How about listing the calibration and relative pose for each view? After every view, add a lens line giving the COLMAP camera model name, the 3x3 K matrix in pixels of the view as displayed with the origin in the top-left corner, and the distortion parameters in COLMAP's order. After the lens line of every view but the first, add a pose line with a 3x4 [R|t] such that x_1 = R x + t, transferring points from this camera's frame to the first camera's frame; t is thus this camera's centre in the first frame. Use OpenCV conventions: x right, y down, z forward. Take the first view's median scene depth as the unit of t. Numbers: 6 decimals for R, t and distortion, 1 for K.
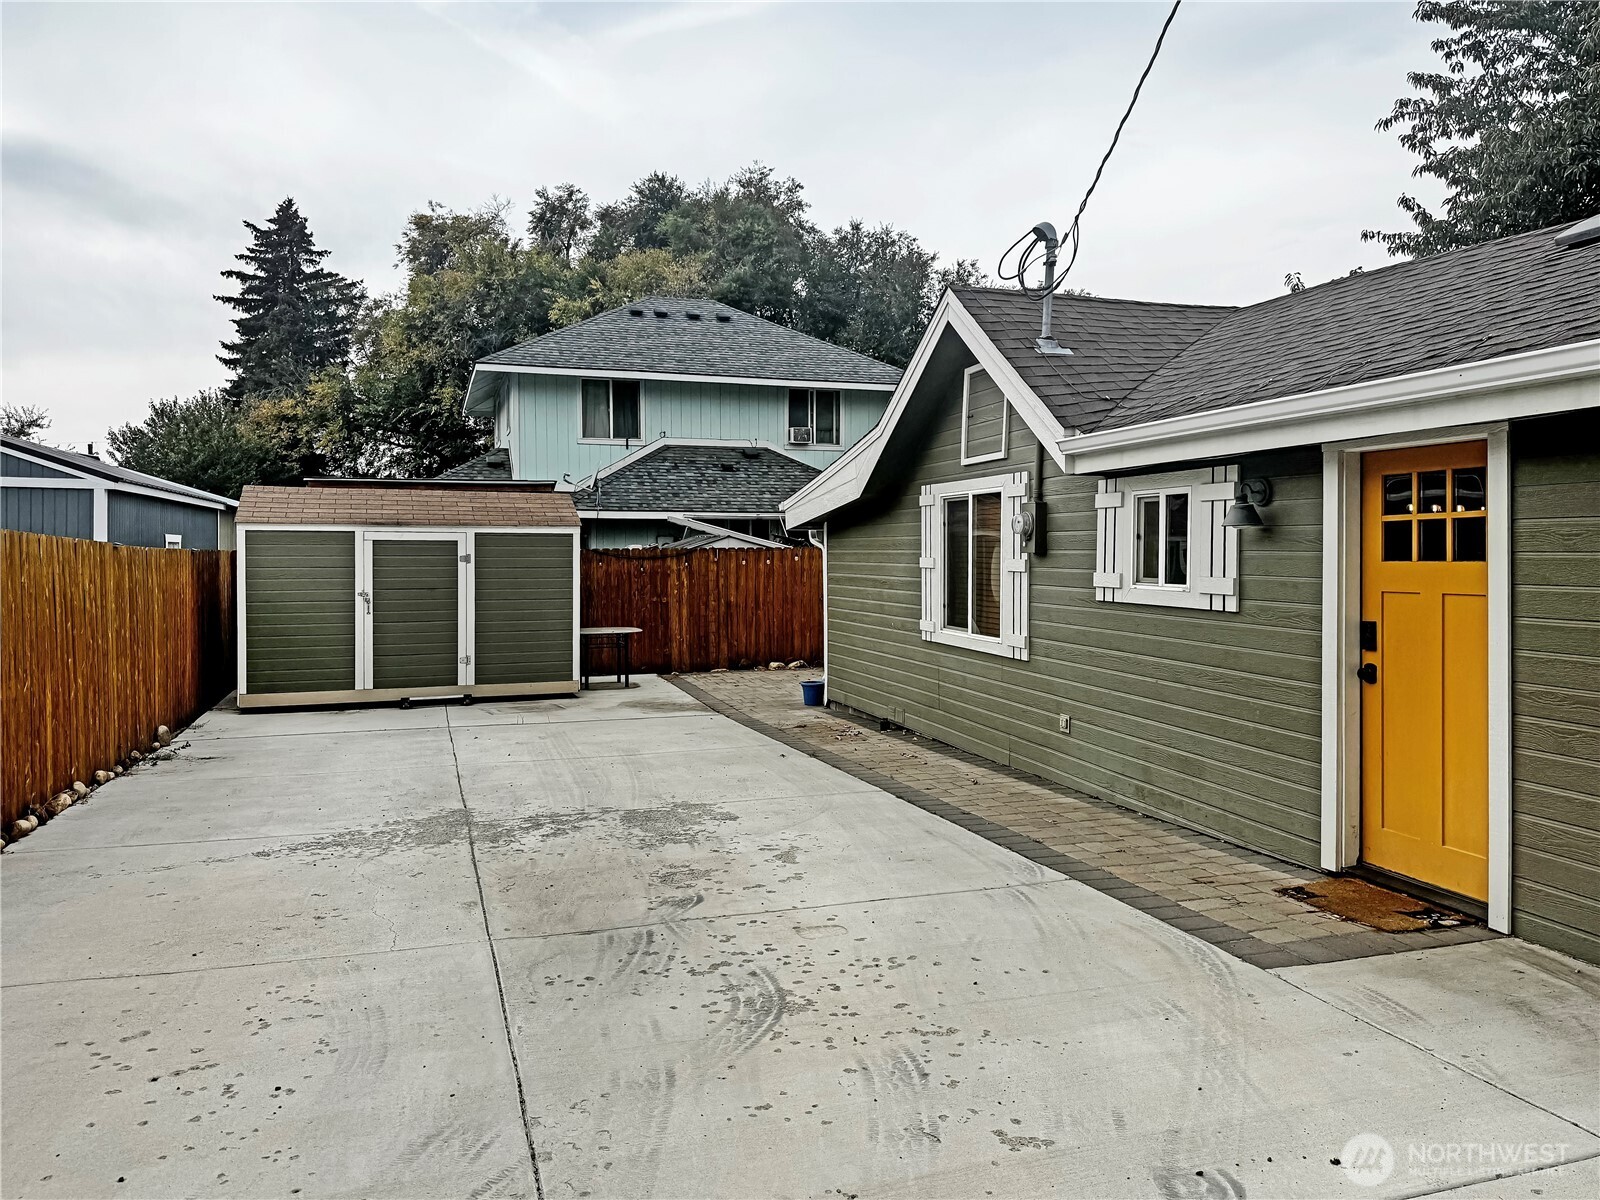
lens RADIAL K [[1158.2, 0, 806.9], [0, 1158.2, 565.5], [0, 0, 1]] dist [0.071269, -0.087717]
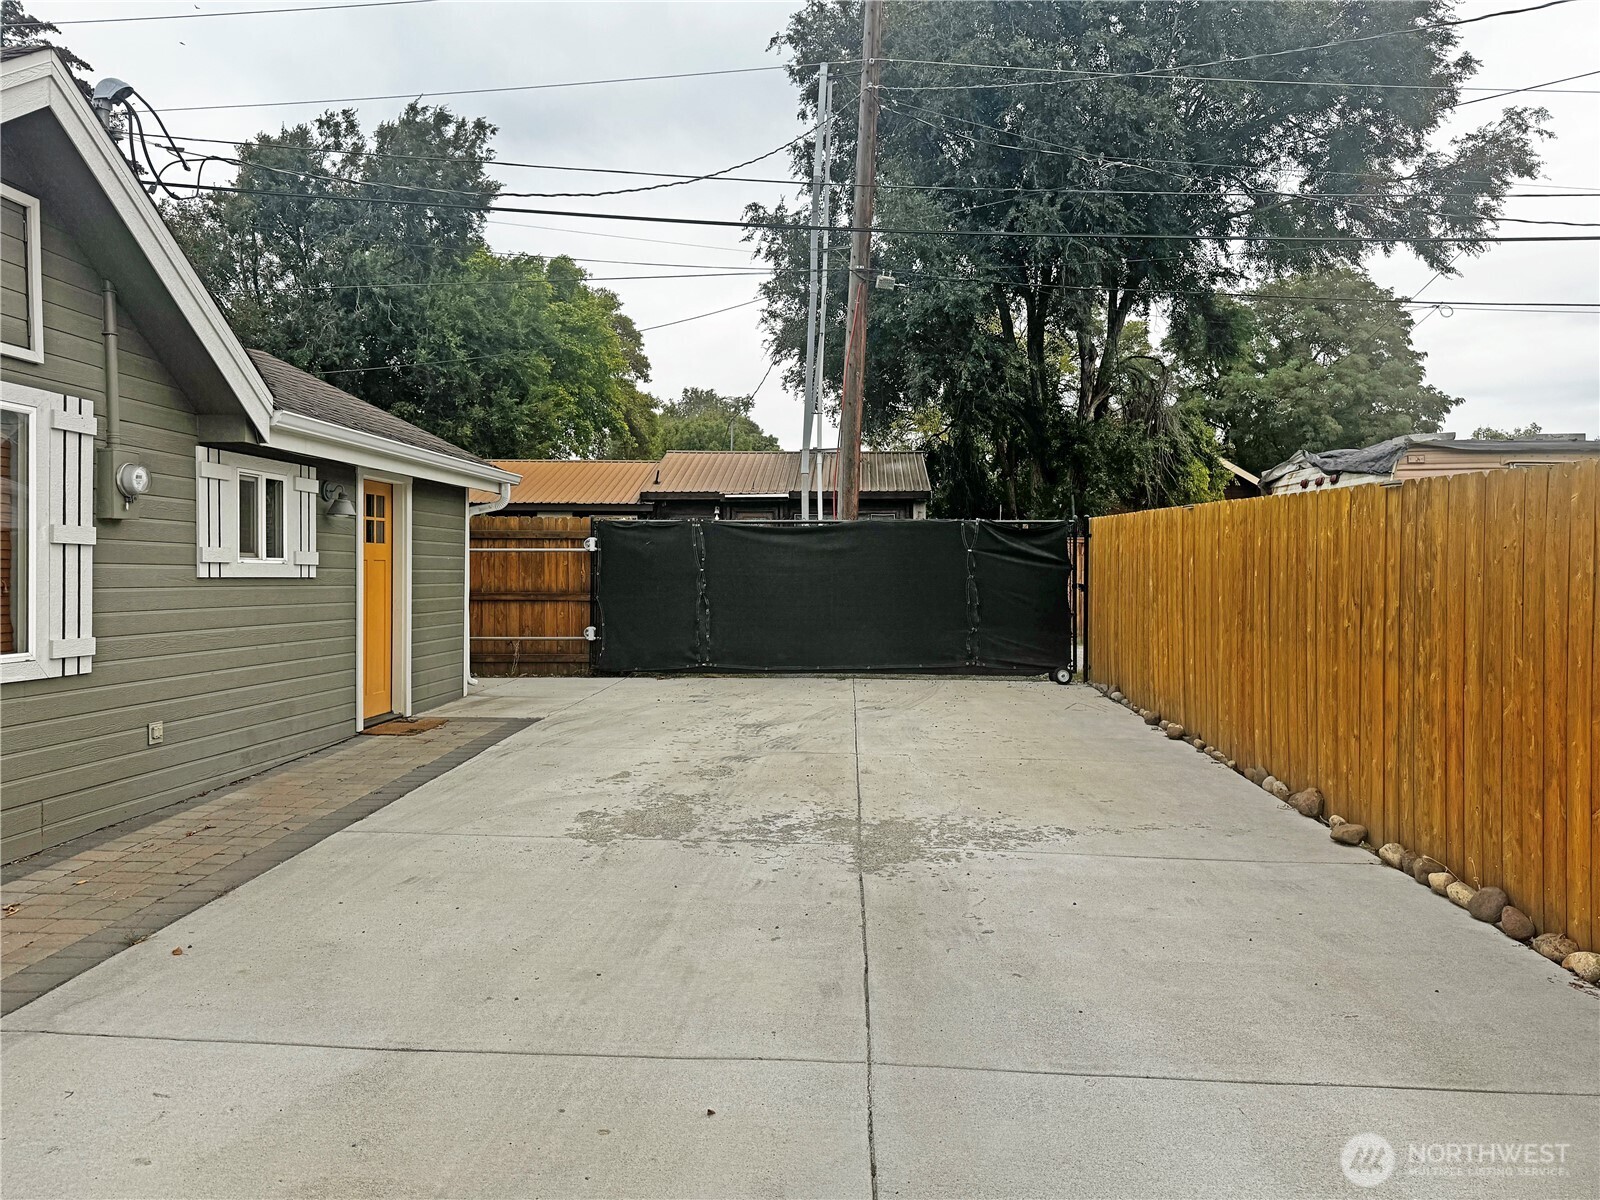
lens RADIAL K [[1158.2, 0, 806.9], [0, 1158.2, 565.5], [0, 0, 1]] dist [0.071269, -0.087717]
pose [[-0.935478, 0.003990, 0.353362, -0.424277], [0.005858, 0.999974, 0.004217, 0.015843], [-0.353336, 0.006015, -0.935477, 1.382256]]
